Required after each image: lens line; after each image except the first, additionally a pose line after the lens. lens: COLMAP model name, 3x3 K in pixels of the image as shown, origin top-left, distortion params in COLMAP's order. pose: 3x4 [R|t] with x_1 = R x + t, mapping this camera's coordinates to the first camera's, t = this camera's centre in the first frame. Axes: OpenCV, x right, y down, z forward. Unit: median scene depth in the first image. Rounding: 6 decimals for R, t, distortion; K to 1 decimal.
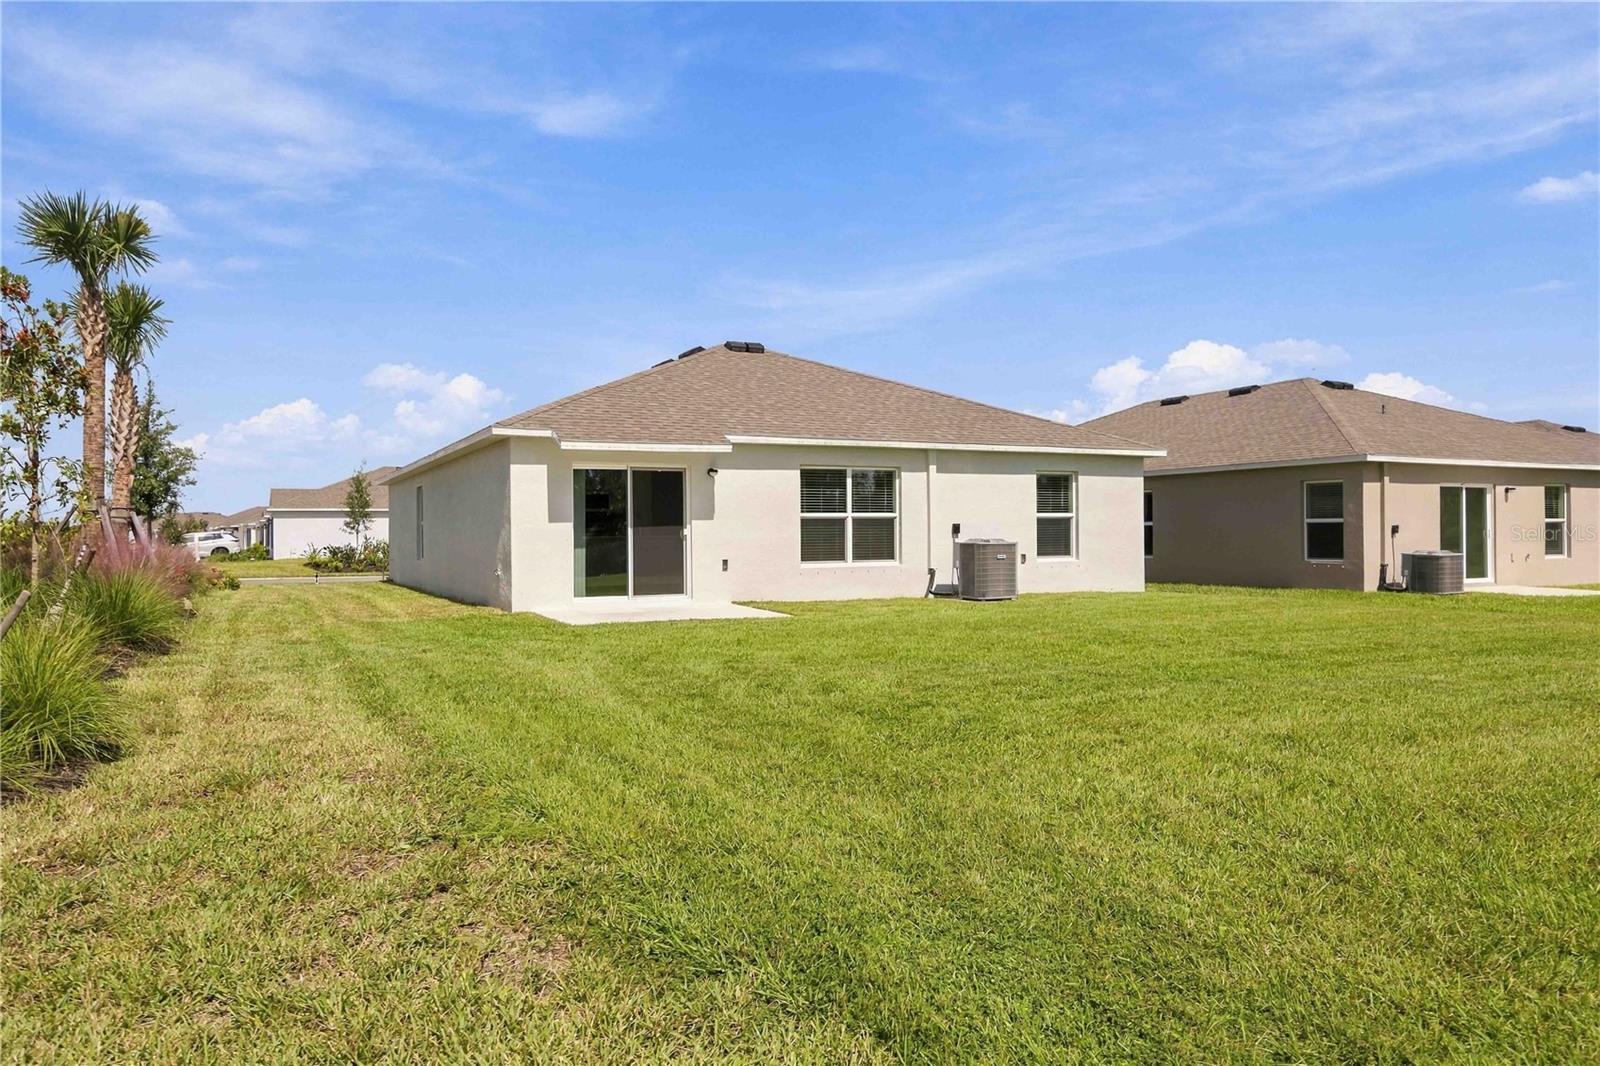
lens RADIAL K [[1075.3, 0, 800.0], [0, 1075.3, 533.0], [0, 0, 1]] dist [-0.000625, 0.000521]
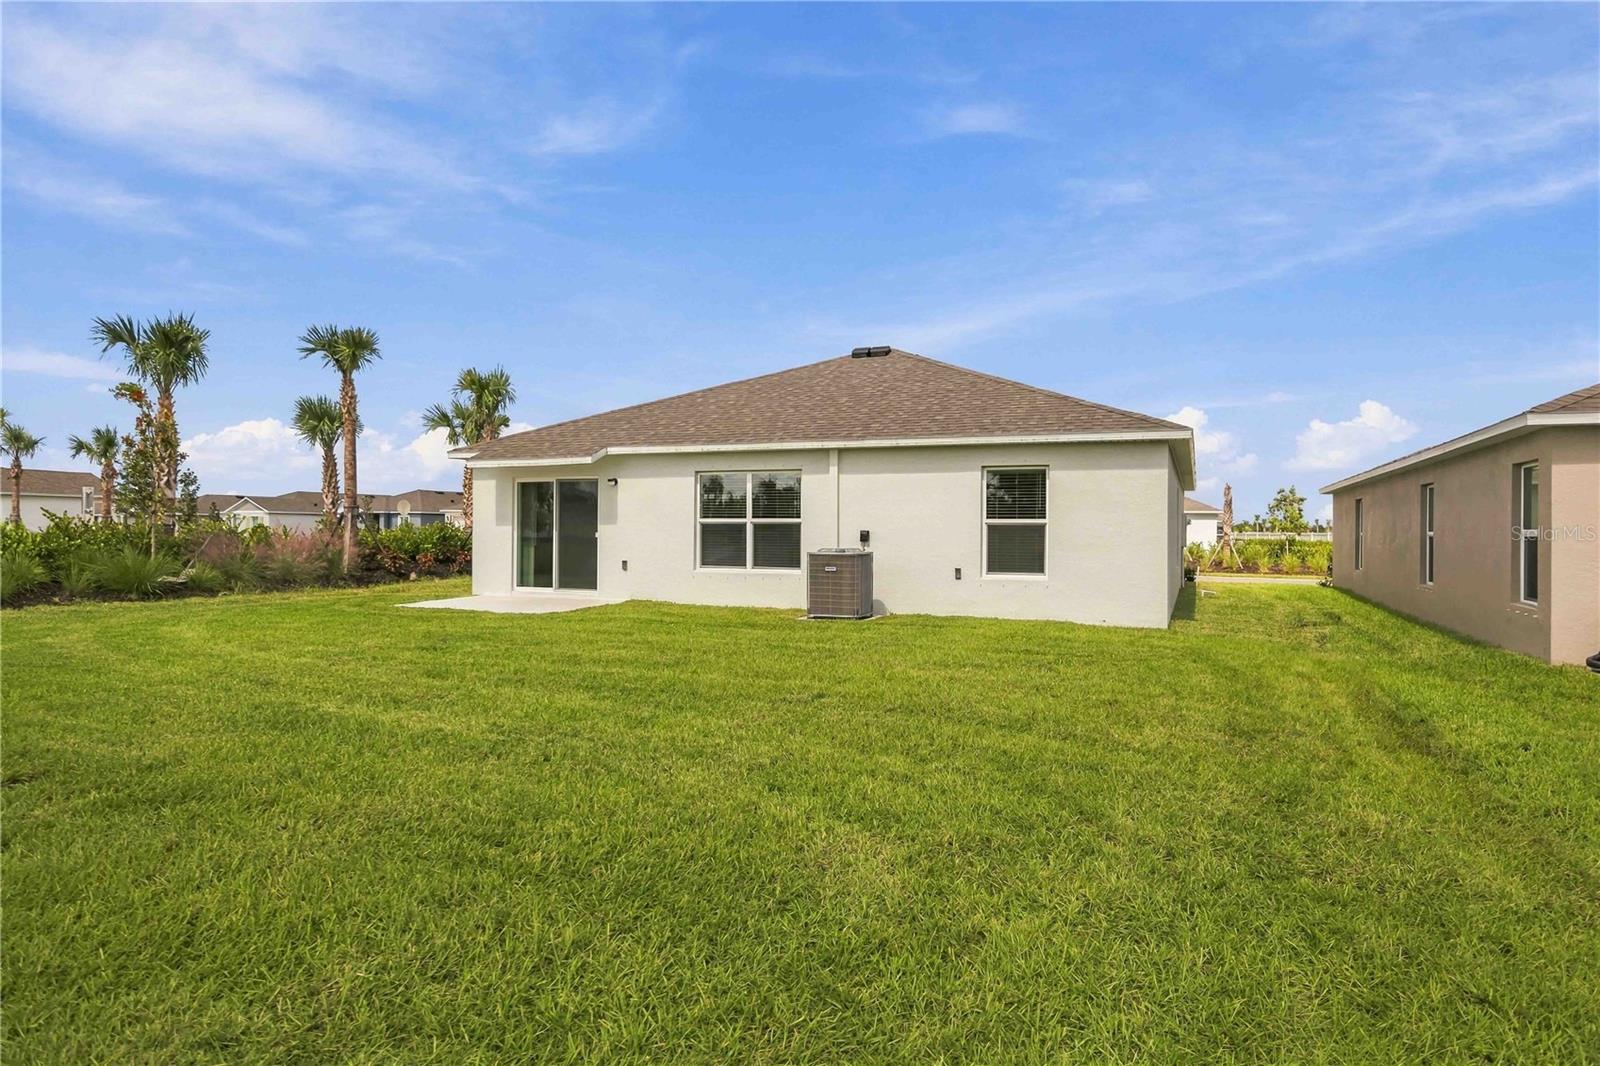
lens RADIAL K [[969.3, 0, 800.0], [0, 969.3, 533.0], [0, 0, 1]] dist [-0.002701, -0.000094]
pose [[0.658649, 0.012151, -0.752352, 0.734638], [-0.015734, 0.999873, 0.002374, -0.007938], [0.752285, 0.010274, 0.658757, 0.451139]]
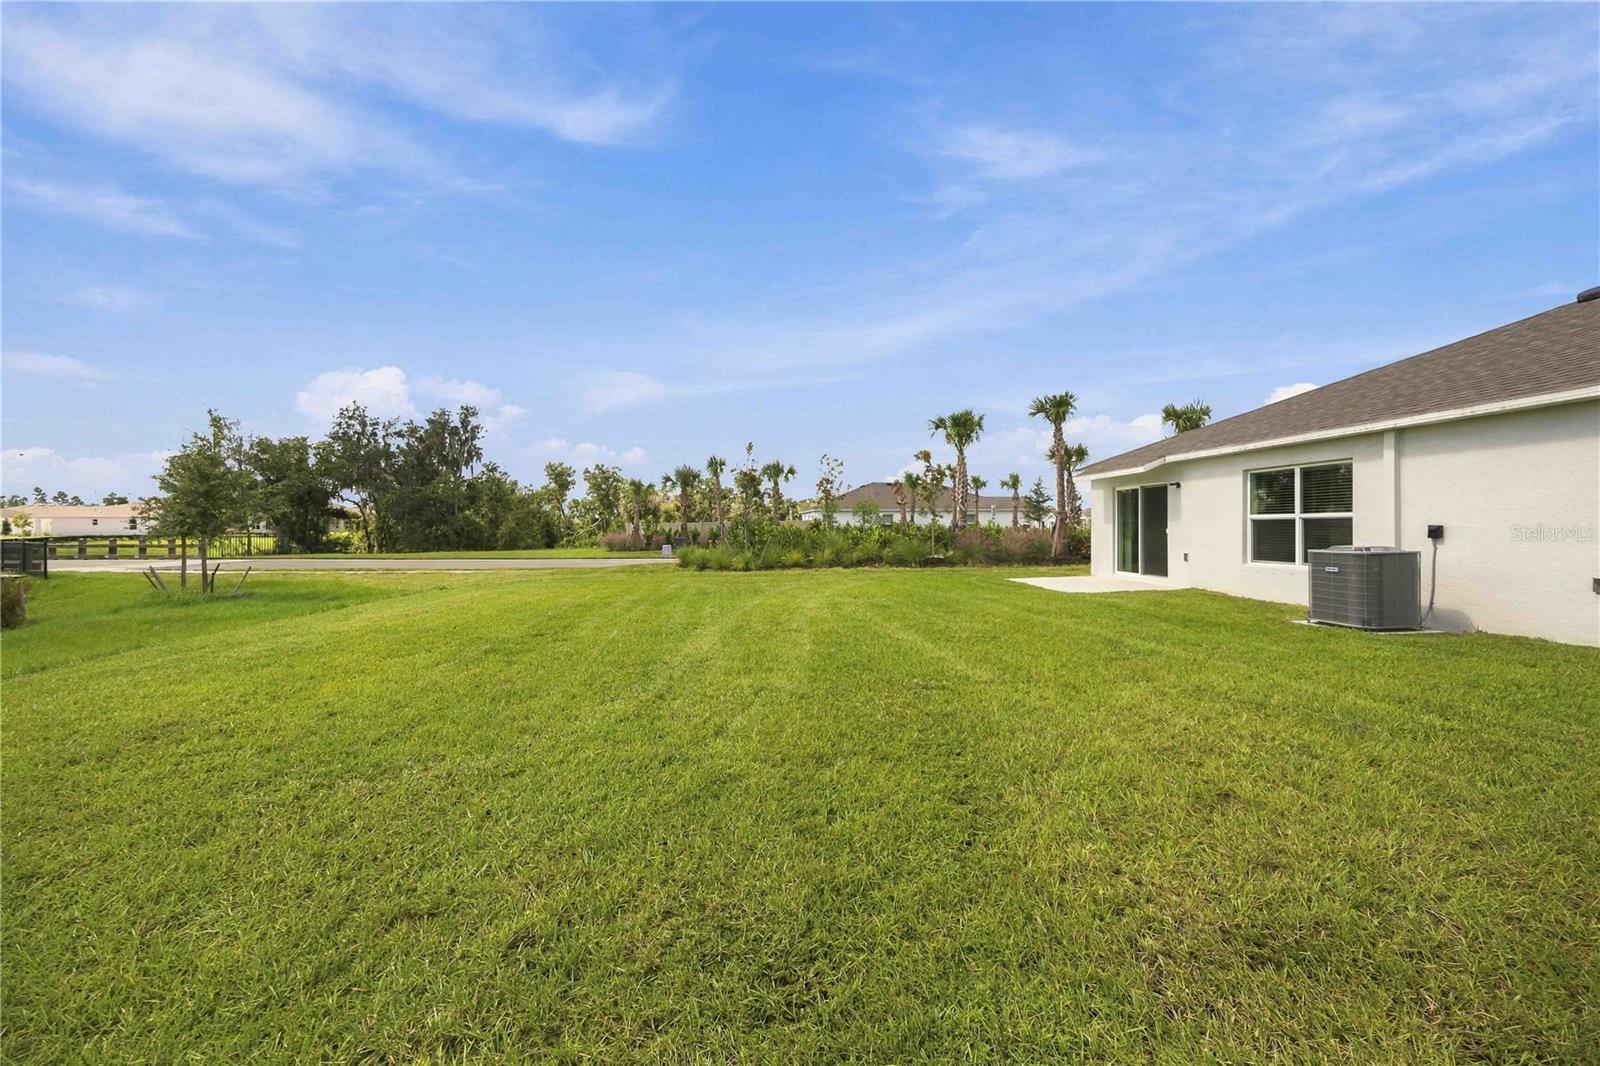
lens RADIAL K [[605.4, 0, 800.0], [0, 605.4, 533.0], [0, 0, 1]] dist [0.000325, 0.000007]
pose [[-0.356374, 0.017579, -0.934178, 0.701994], [0.004302, 0.999843, 0.017173, -0.012373], [0.934333, 0.002101, -0.356394, 0.773036]]
